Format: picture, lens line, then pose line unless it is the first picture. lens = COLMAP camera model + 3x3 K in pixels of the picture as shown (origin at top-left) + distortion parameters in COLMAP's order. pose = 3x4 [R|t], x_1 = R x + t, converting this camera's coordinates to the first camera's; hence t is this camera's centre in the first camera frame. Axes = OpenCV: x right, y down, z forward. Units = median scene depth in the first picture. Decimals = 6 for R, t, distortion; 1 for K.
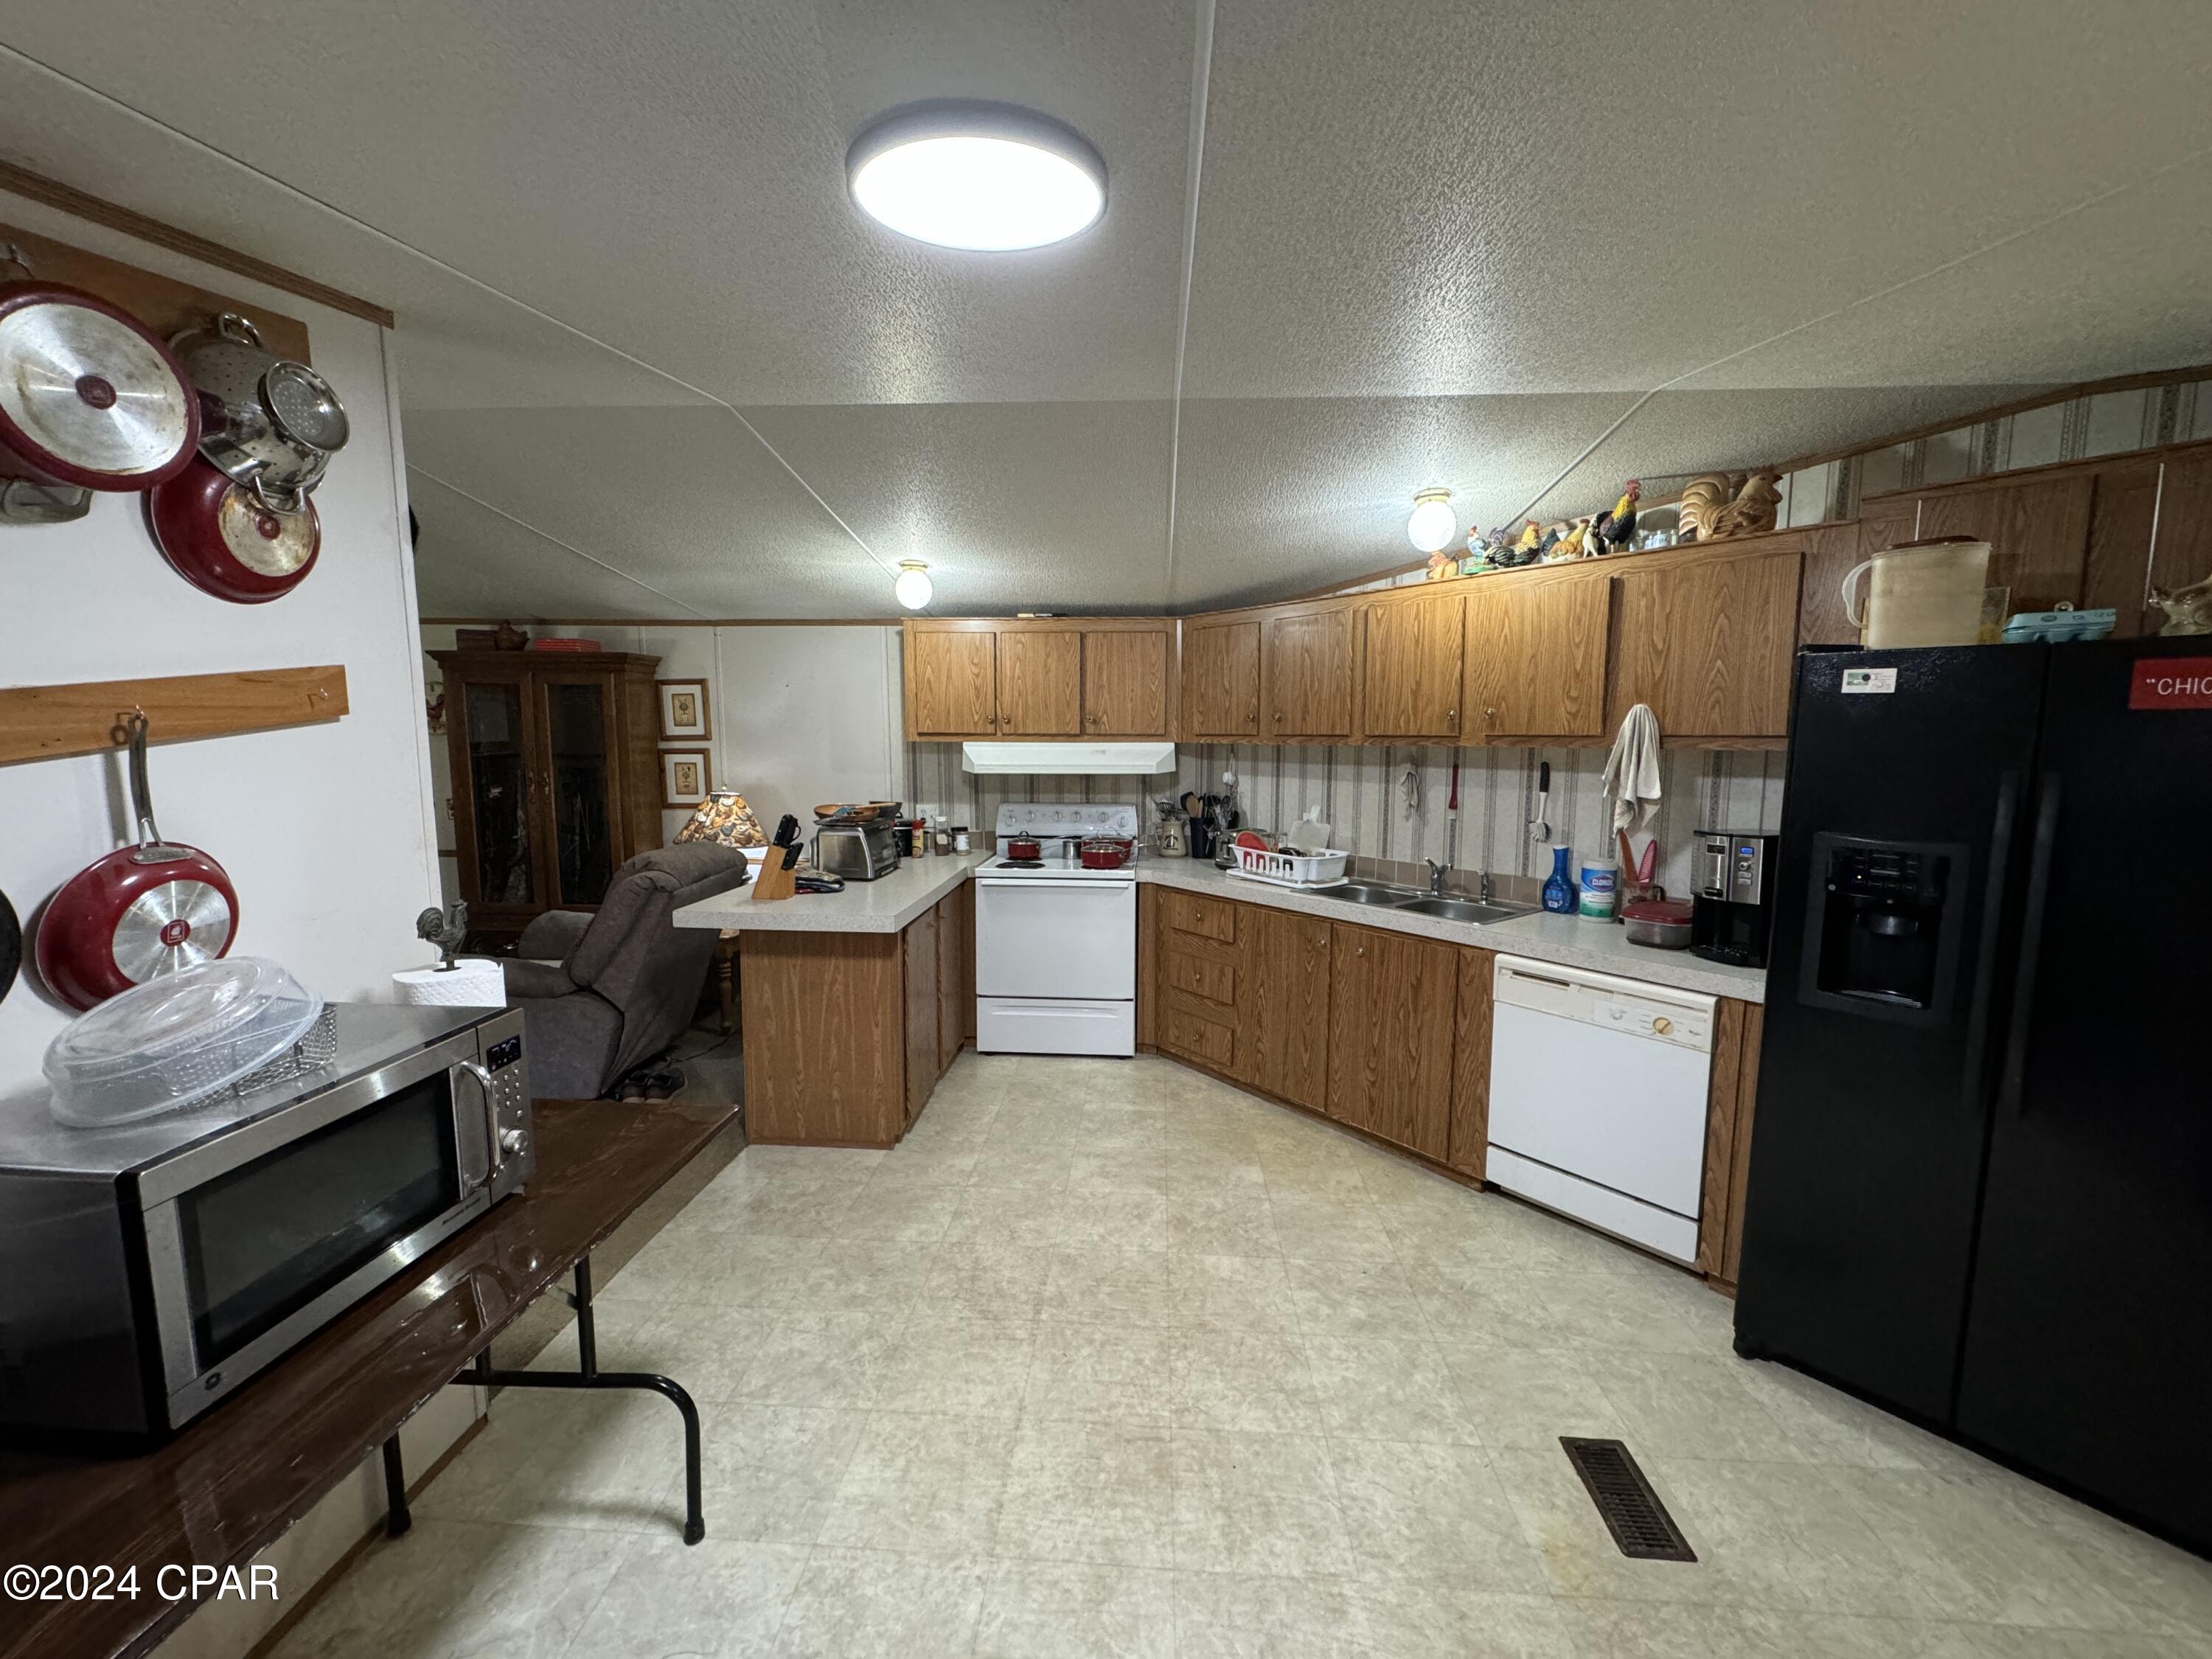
lens RADIAL K [[879.2, 0, 1107.9], [0, 879.2, 835.5], [0, 0, 1]] dist [-0.000859, 0.000470]
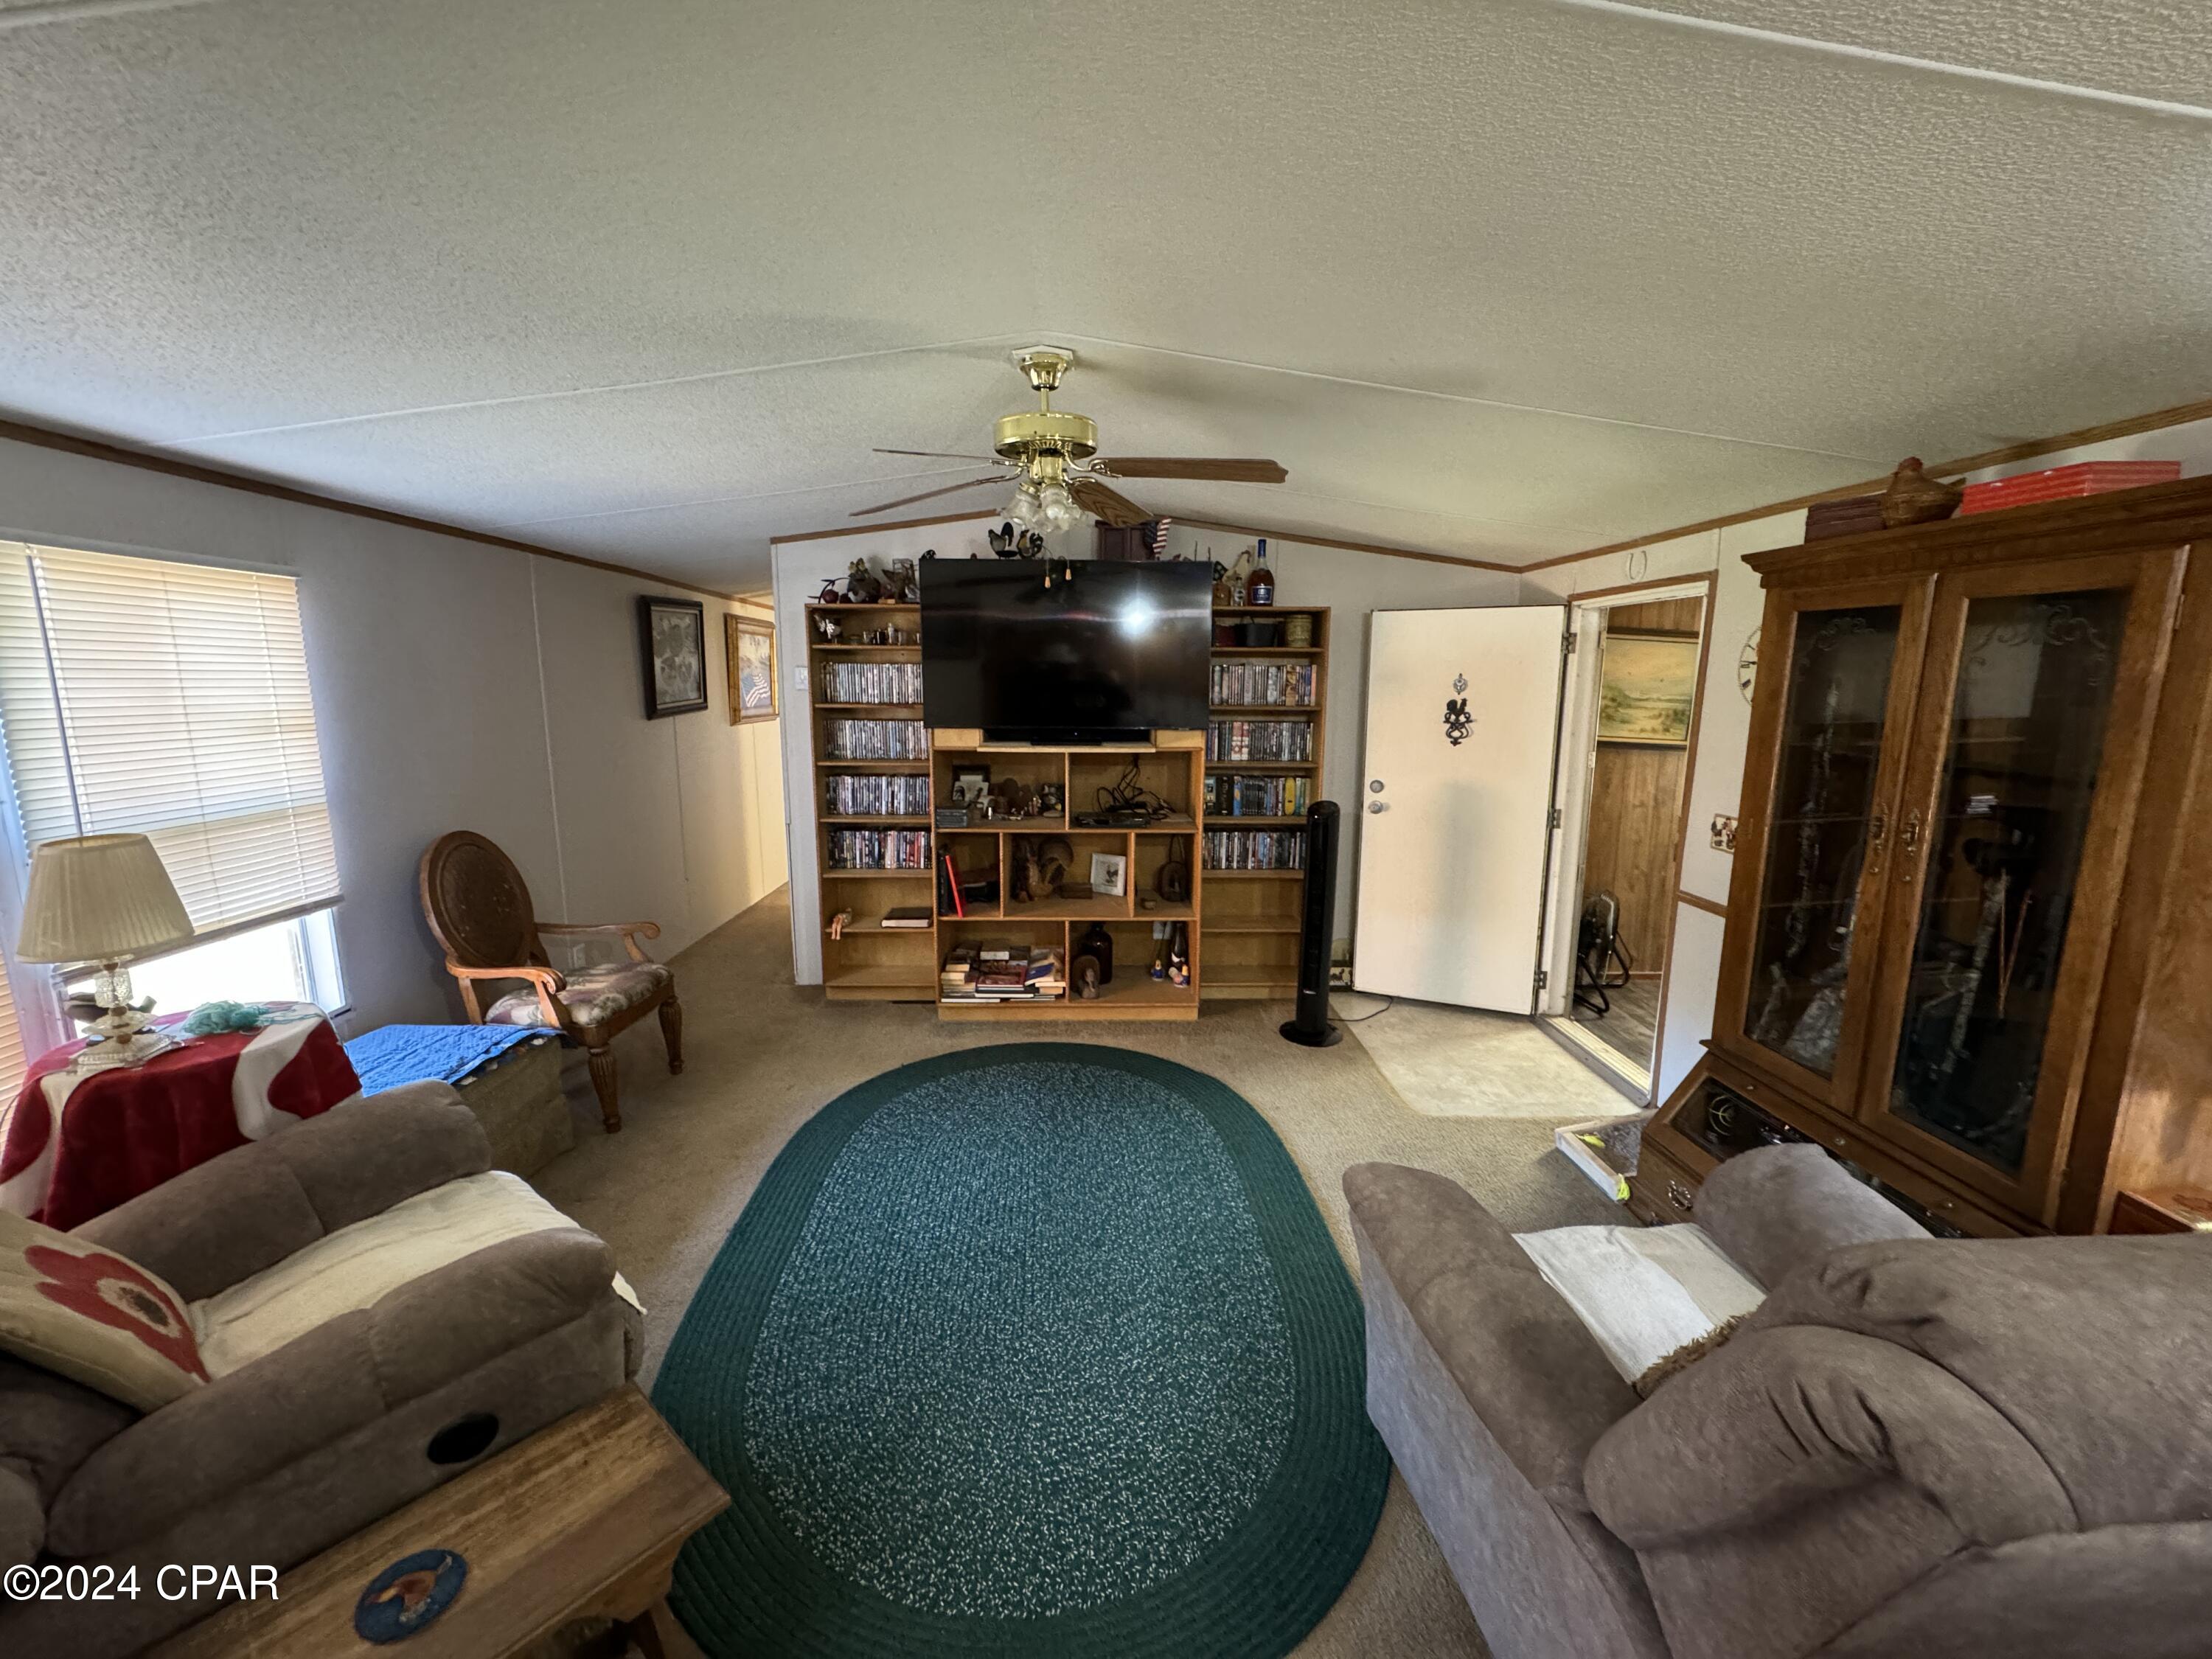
lens RADIAL K [[879.2, 0, 1106.3], [0, 879.2, 823.9], [0, 0, 1]] dist [-0.000859, 0.000470]
pose [[0.086797, 0.157768, -0.983654, -0.342054], [-0.123439, 0.981475, 0.146527, -0.106096], [0.988549, 0.108704, 0.104664, 0.760701]]
